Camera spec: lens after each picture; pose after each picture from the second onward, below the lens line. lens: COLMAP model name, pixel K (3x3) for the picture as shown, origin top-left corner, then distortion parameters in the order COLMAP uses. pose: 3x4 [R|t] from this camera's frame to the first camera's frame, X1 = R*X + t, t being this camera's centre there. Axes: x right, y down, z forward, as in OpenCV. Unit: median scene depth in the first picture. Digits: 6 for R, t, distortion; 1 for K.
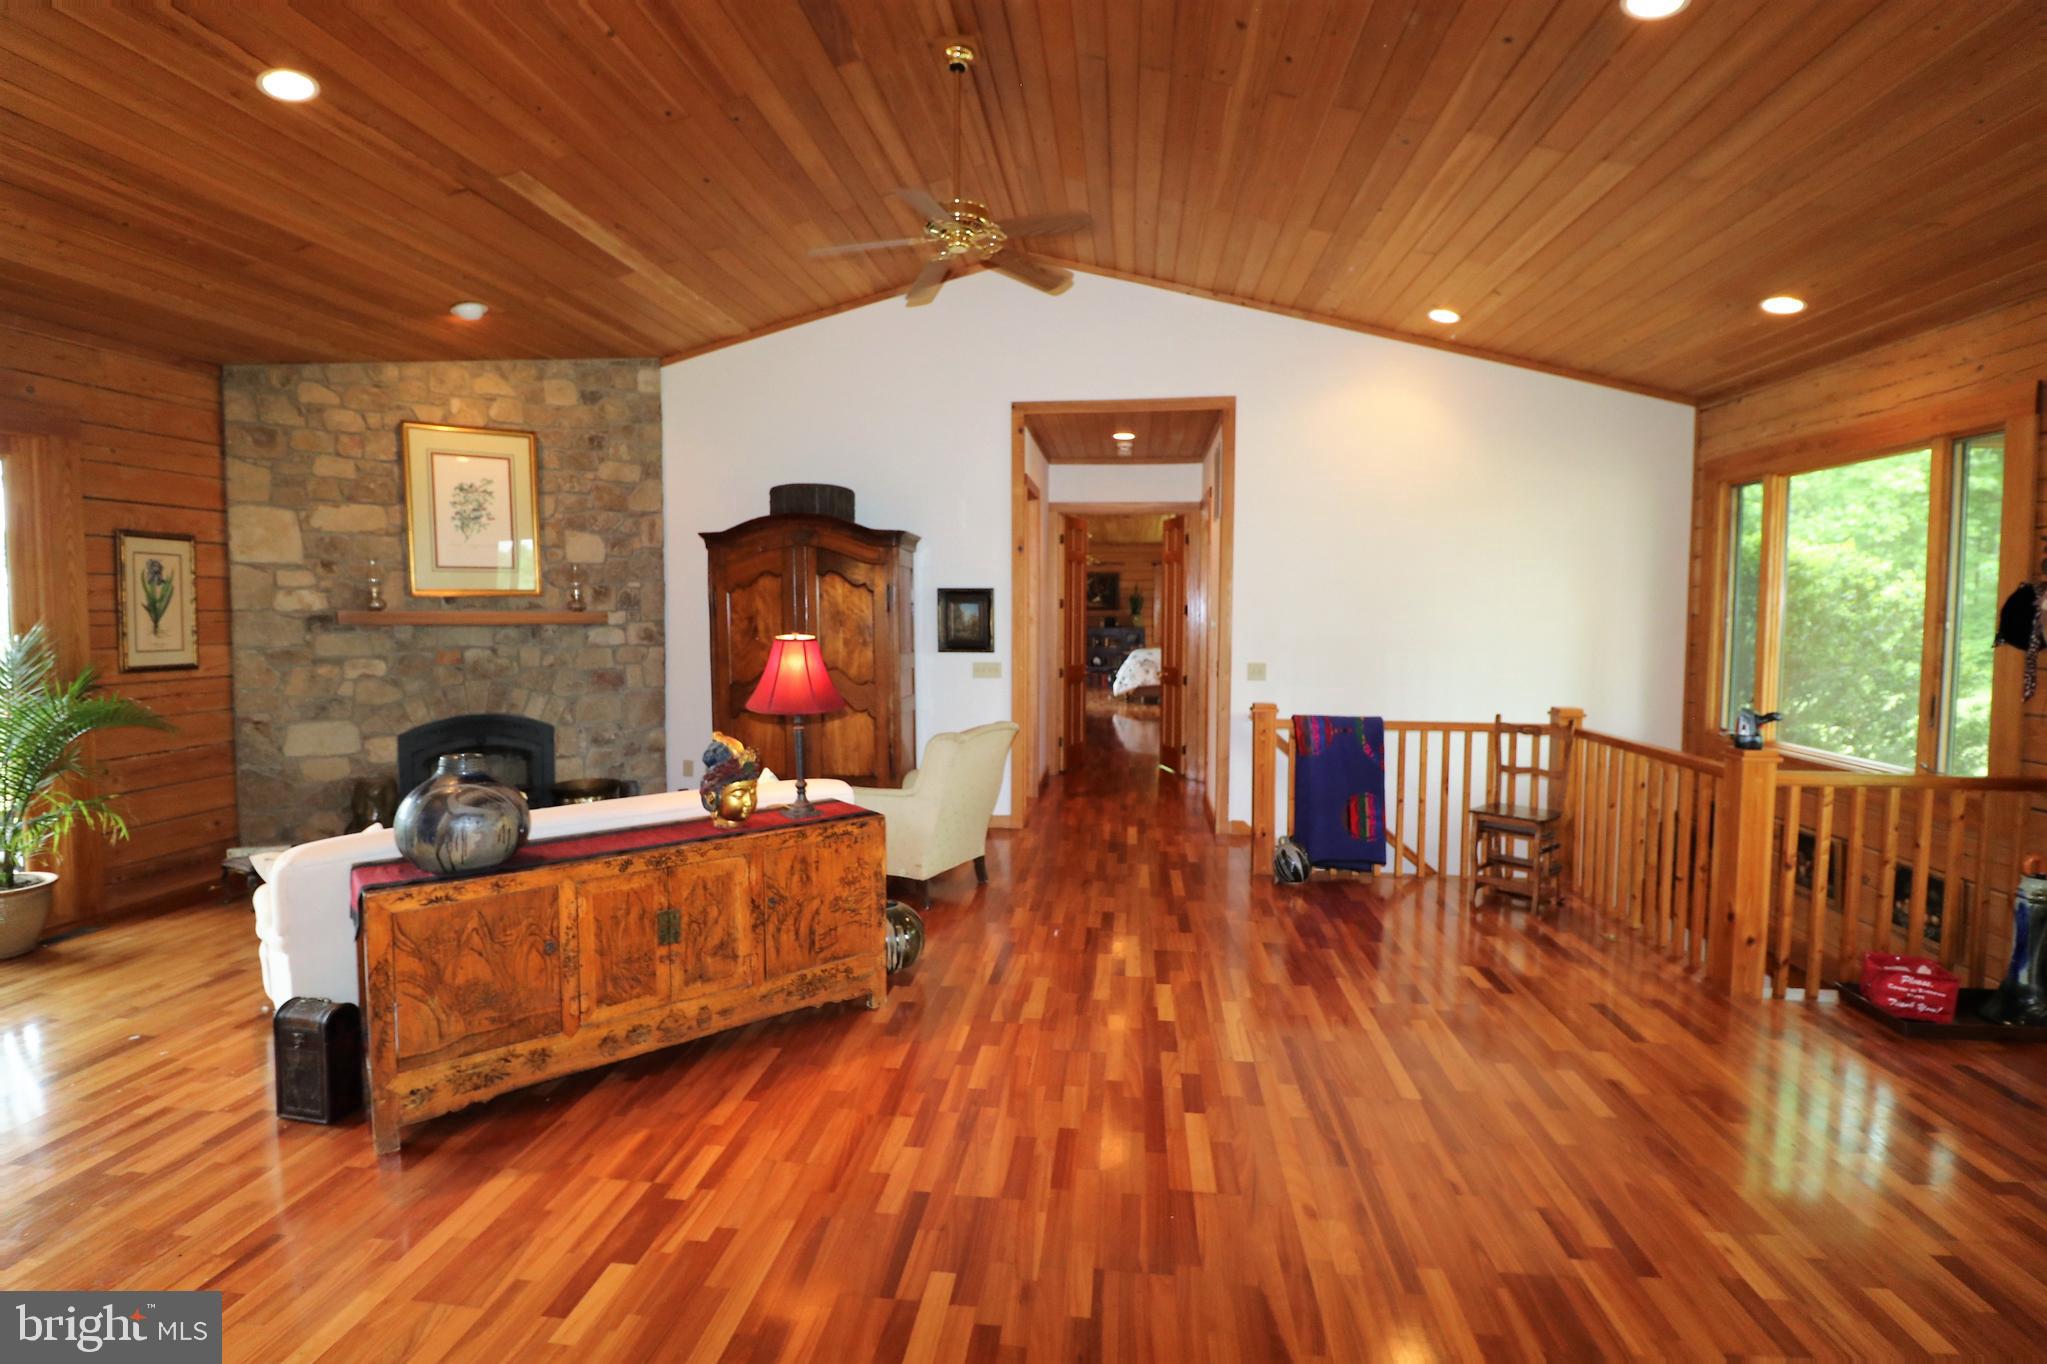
lens RADIAL K [[953.6, 0, 1029.1], [0, 953.6, 676.5], [0, 0, 1]] dist [-0.012987, -0.005450]
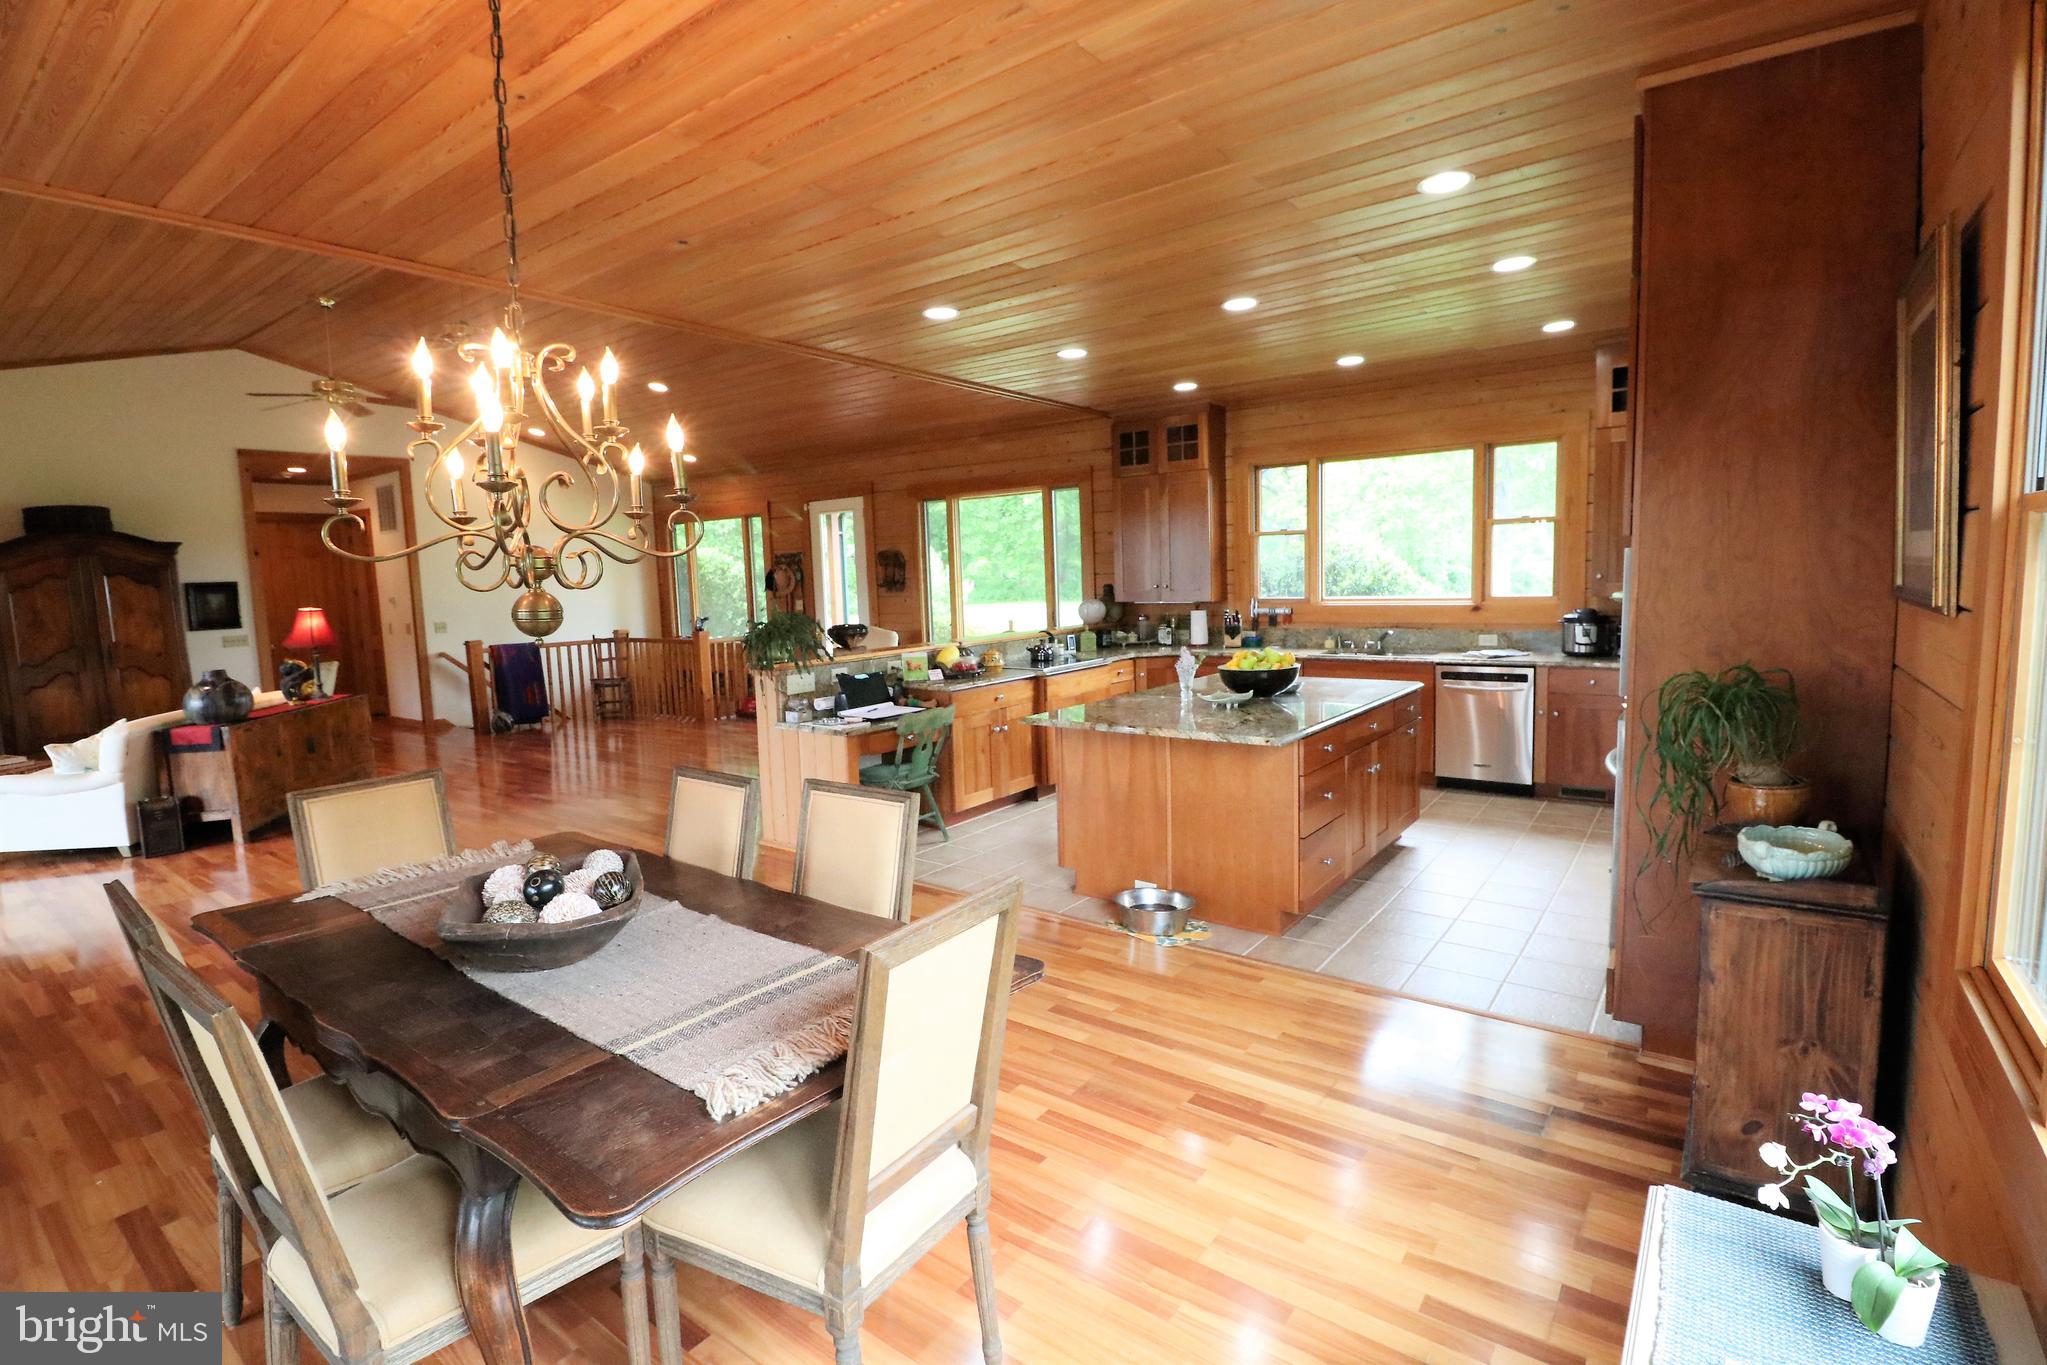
lens RADIAL K [[953.6, 0, 1029.7], [0, 953.6, 677.0], [0, 0, 1]] dist [-0.012987, -0.005450]
pose [[0.503333, -0.114746, 0.856440, -0.806734], [0.093841, 0.992540, 0.077830, 0.058230], [-0.858982, 0.041195, 0.510346, -0.871408]]
